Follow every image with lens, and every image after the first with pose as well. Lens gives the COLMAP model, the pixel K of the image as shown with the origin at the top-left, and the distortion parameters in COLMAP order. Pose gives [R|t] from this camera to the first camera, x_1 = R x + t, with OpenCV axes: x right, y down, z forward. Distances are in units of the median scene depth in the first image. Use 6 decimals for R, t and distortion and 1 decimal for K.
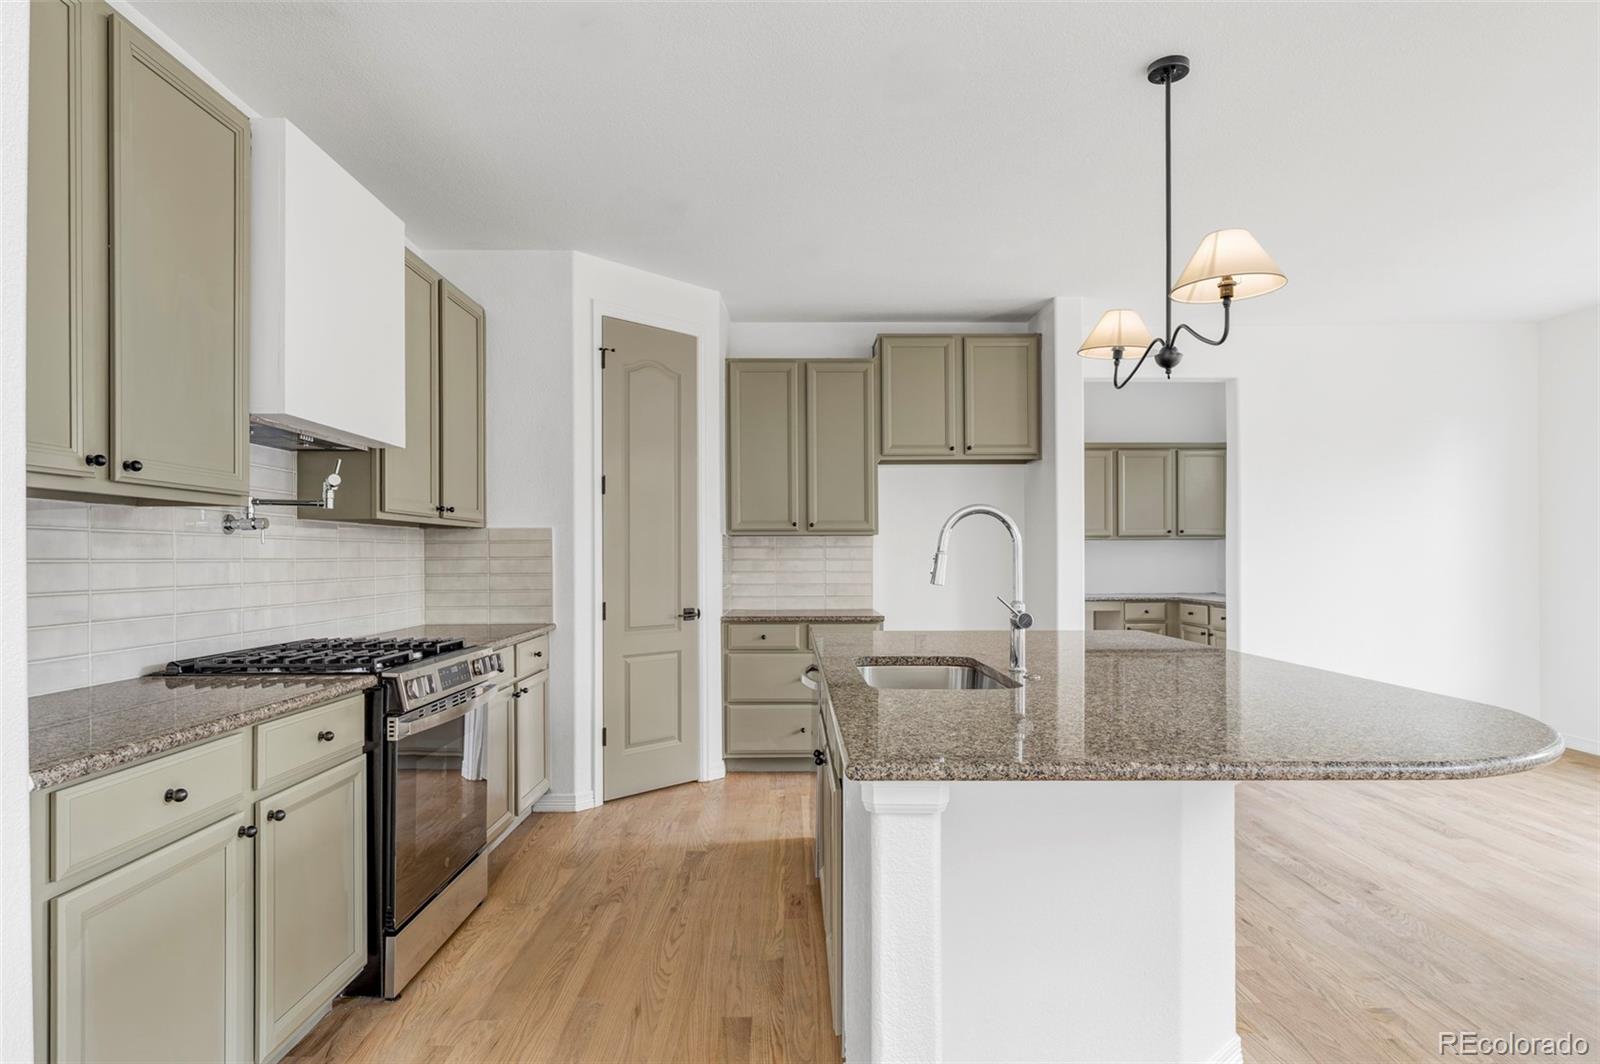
lens RADIAL K [[893.2, 0, 771.4], [0, 893.2, 565.4], [0, 0, 1]] dist [-0.001119, -0.000114]
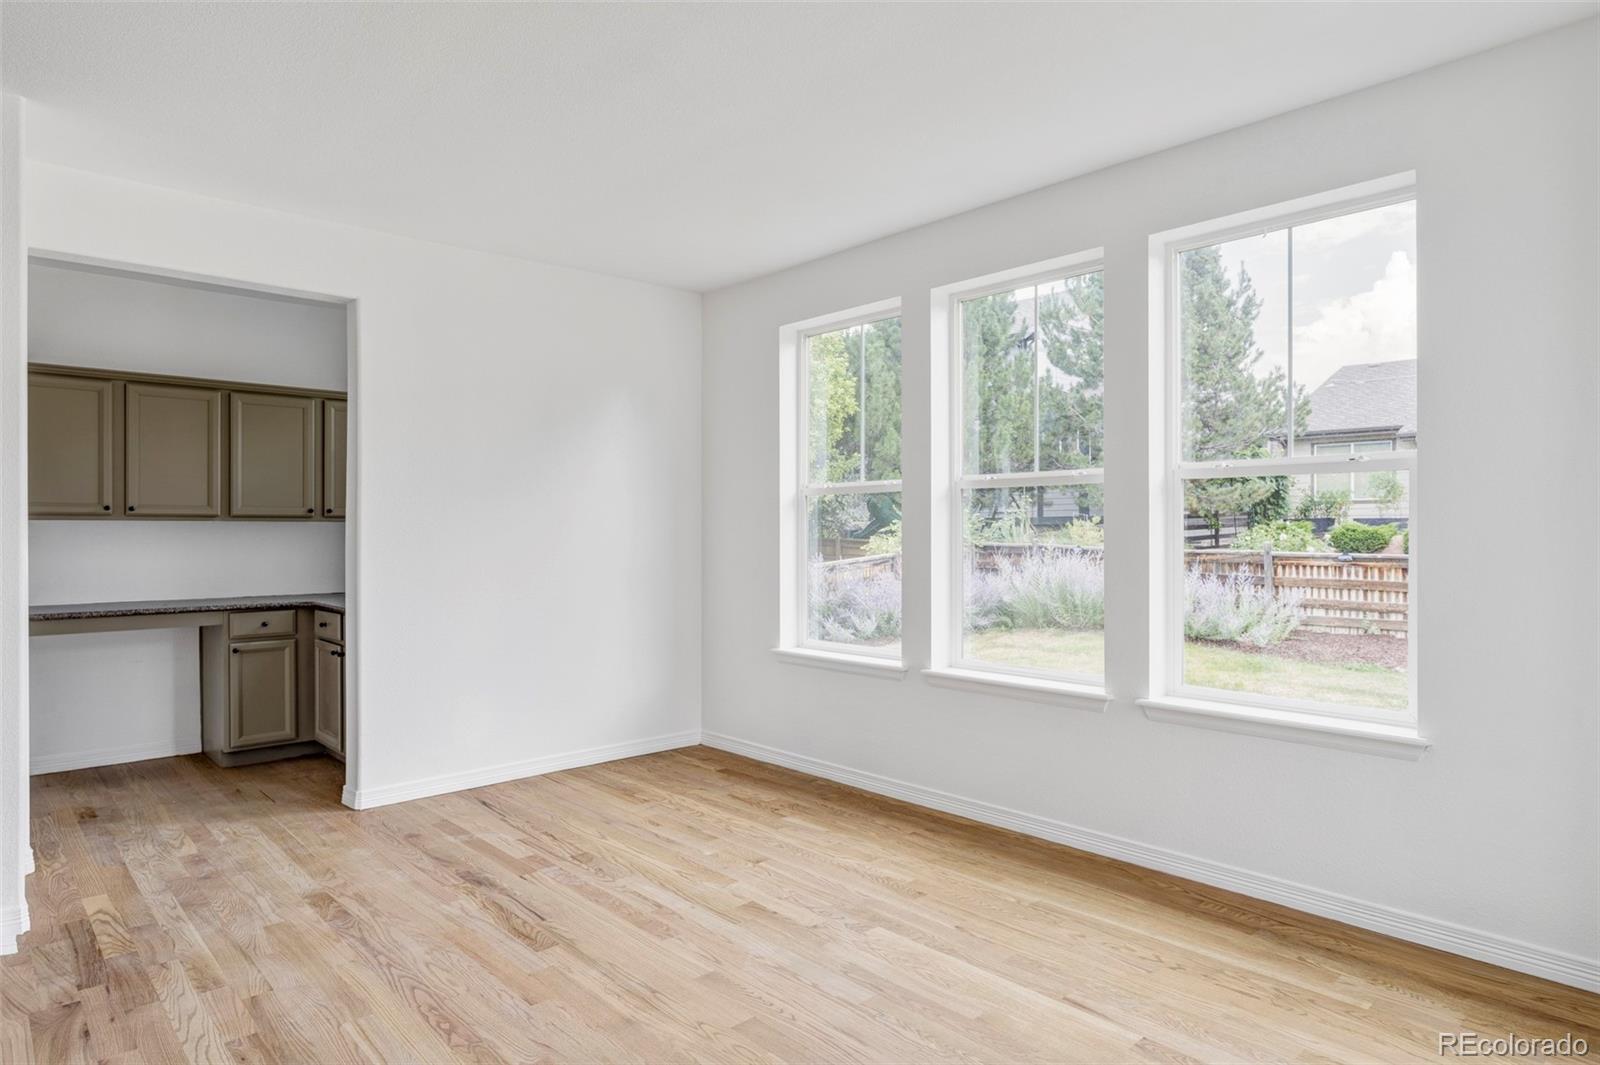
lens RADIAL K [[955.6, 0, 800.0], [0, 955.6, 532.5], [0, 0, 1]] dist [-0.001408, -0.000189]
pose [[0.731550, 0.005625, 0.681765, 0.289892], [0.006829, 0.999855, -0.015578, -0.007621], [-0.681754, 0.016052, 0.731406, 0.221477]]
